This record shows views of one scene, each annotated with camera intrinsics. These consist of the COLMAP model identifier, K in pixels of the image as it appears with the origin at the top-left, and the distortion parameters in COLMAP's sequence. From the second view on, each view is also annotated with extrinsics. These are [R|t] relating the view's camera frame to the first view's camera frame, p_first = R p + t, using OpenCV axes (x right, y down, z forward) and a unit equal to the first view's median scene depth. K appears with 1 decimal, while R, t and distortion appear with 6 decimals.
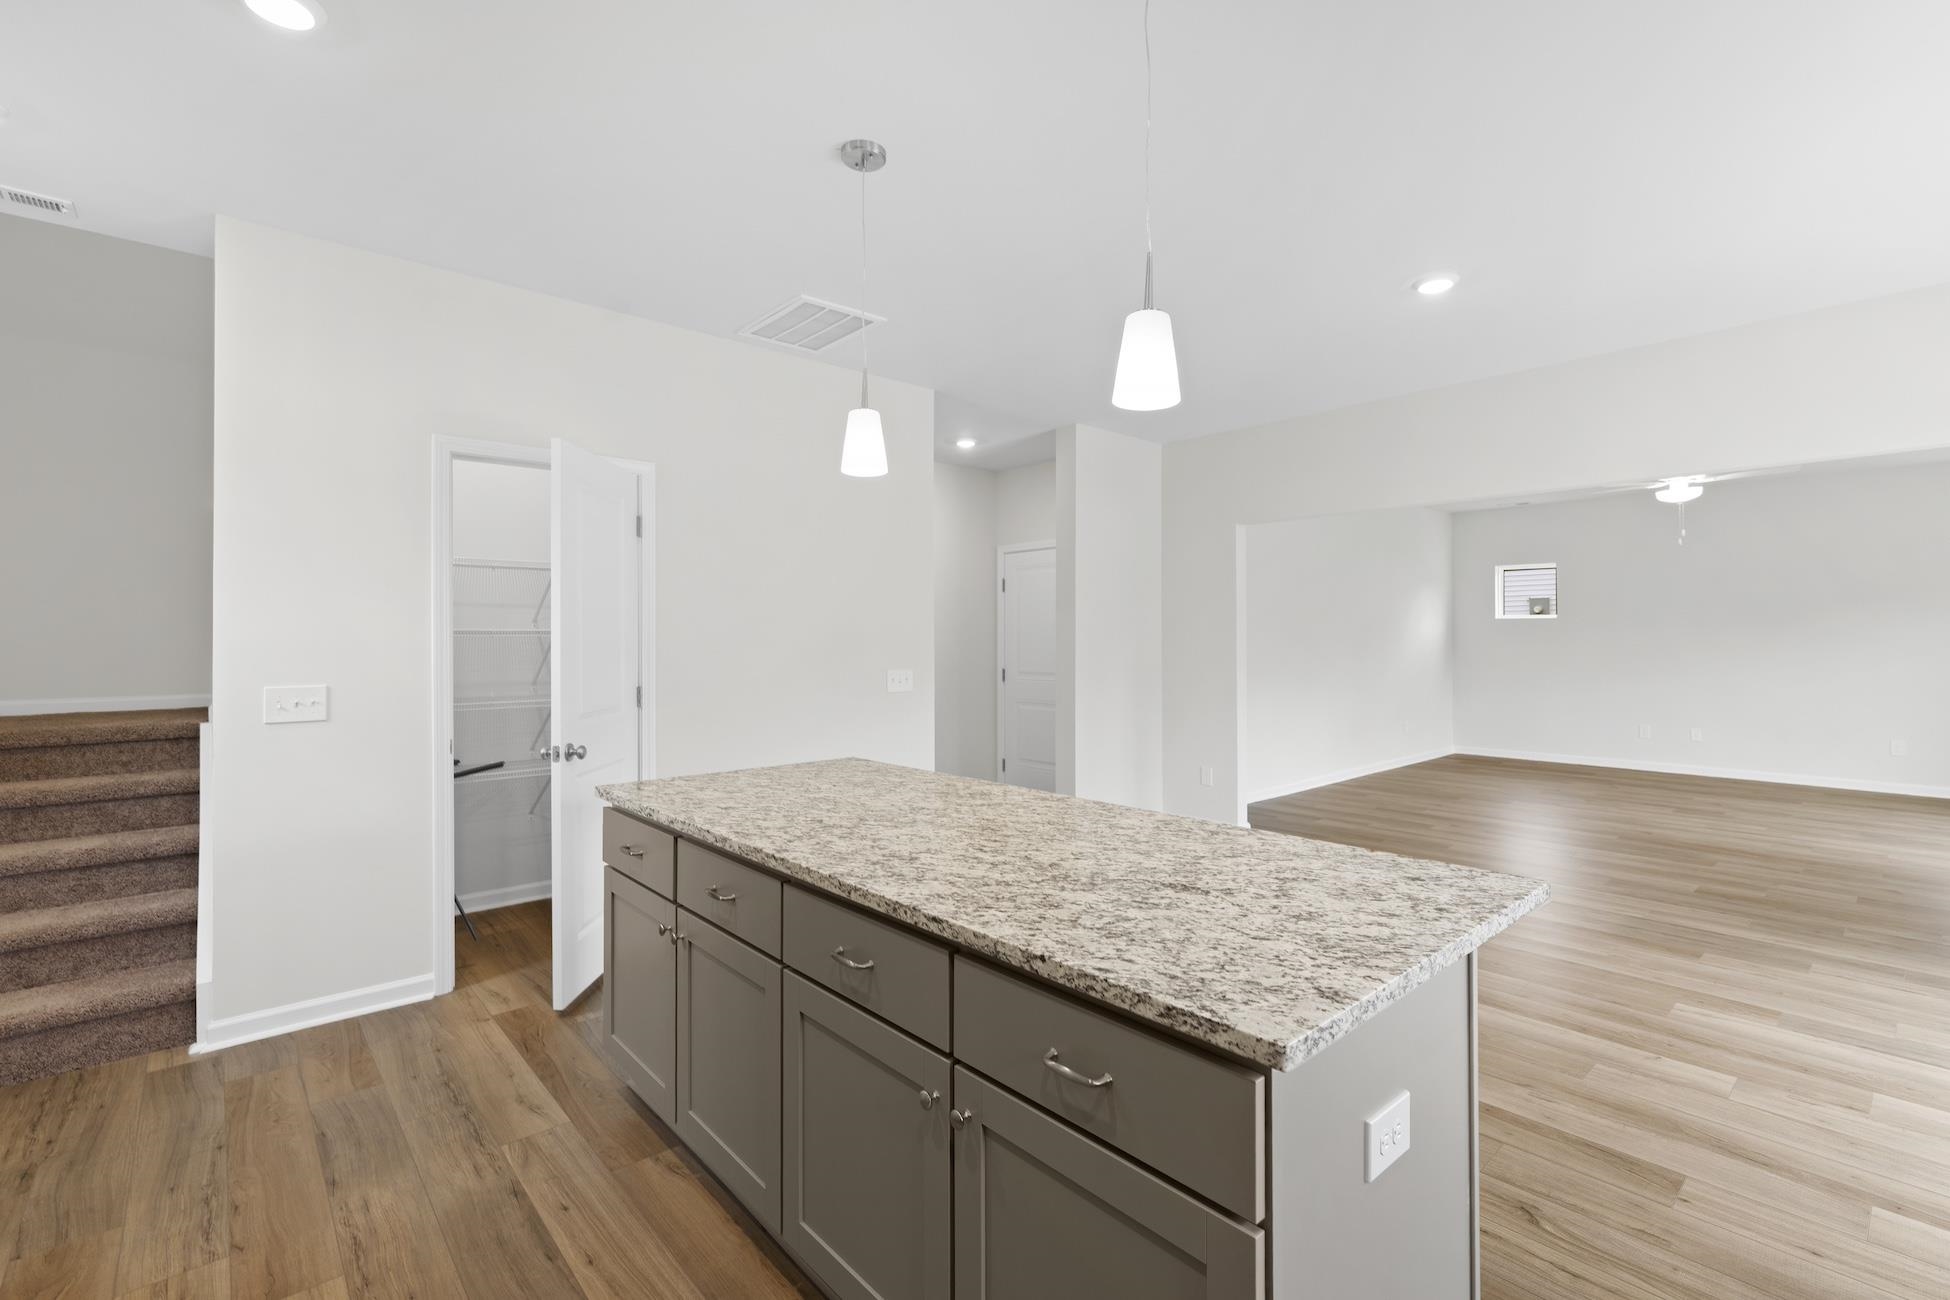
lens RADIAL K [[857.7, 0, 975.0], [0, 857.7, 650.0], [0, 0, 1]] dist [0.000205, 0.000083]
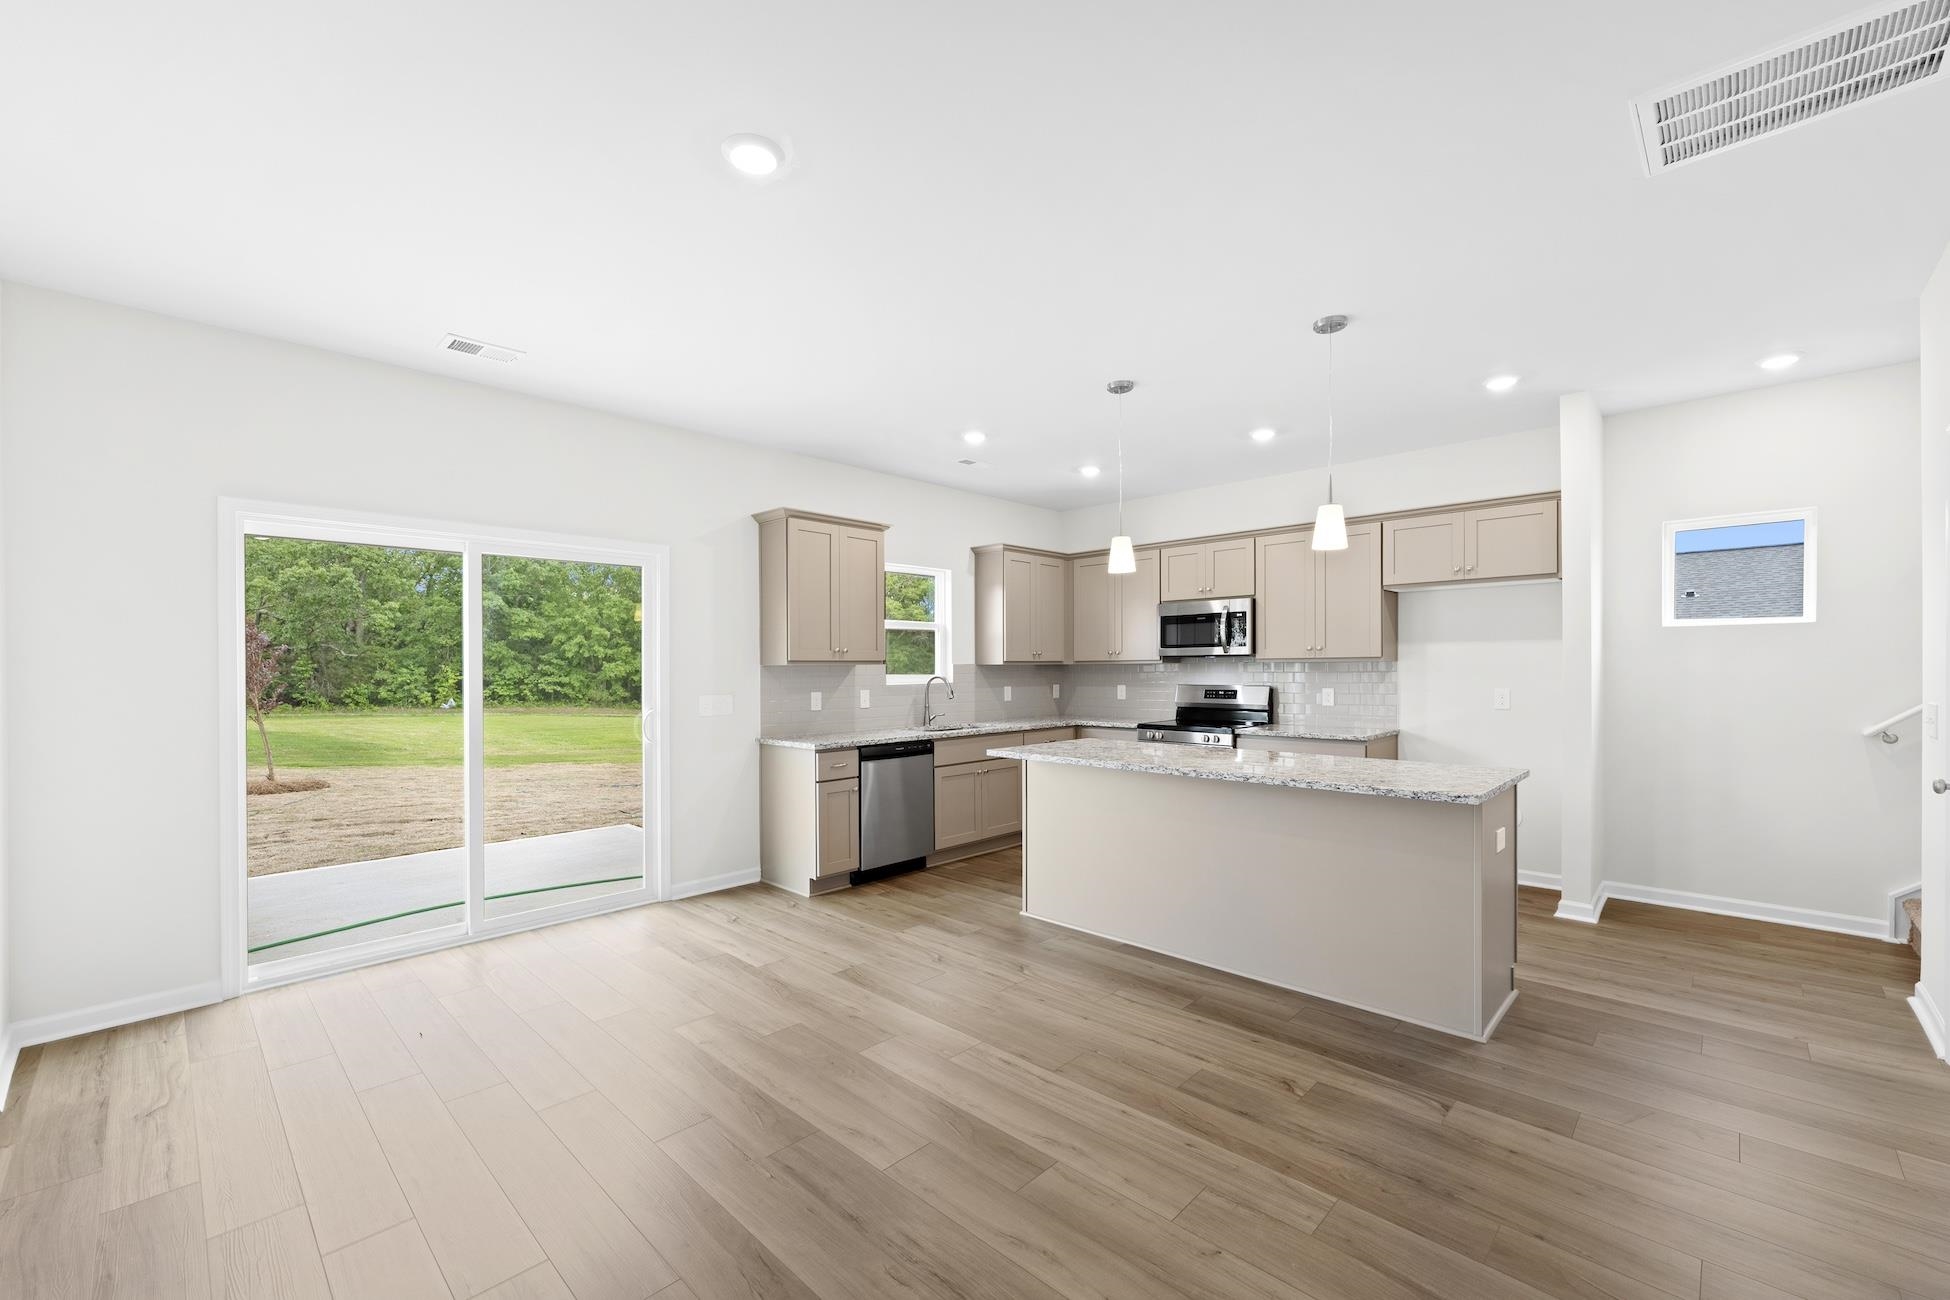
lens RADIAL K [[790.0, 0, 969.1], [0, 790.0, 662.7], [0, 0, 1]] dist [-0.000871, 0.000101]
pose [[-0.997511, 0.007956, -0.070064, 0.566961], [0.007693, 0.999962, 0.004025, -0.026867], [0.070093, 0.003476, -0.997534, 2.272525]]
